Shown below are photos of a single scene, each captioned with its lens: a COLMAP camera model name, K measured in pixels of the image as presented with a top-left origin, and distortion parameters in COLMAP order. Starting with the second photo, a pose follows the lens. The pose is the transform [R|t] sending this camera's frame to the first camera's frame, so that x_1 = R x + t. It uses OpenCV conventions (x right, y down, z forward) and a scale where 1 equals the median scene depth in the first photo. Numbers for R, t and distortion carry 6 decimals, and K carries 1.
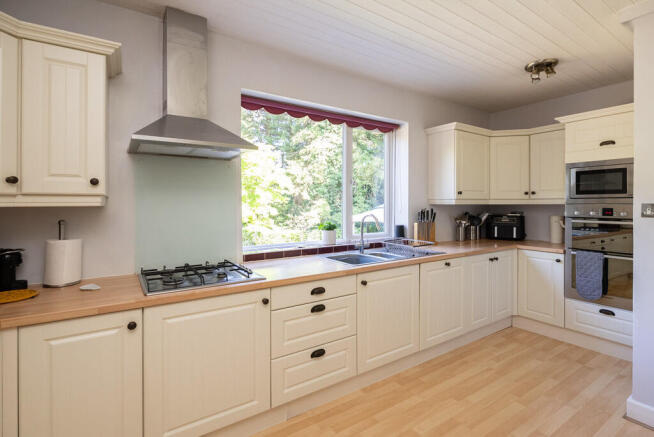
lens RADIAL K [[299.6, 0, 323.6], [0, 299.6, 216.0], [0, 0, 1]] dist [-0.000690, 0.000618]
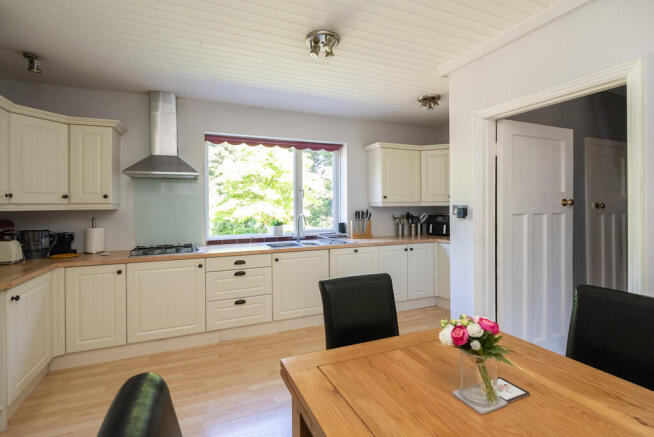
lens RADIAL K [[299.6, 0, 330.5], [0, 299.6, 216.4], [0, 0, 1]] dist [-0.000690, 0.000618]
pose [[0.987954, -0.001482, -0.154742, 0.525667], [0.000640, 0.999985, -0.005490, 0.013396], [0.154748, 0.005325, 0.987940, -0.363467]]
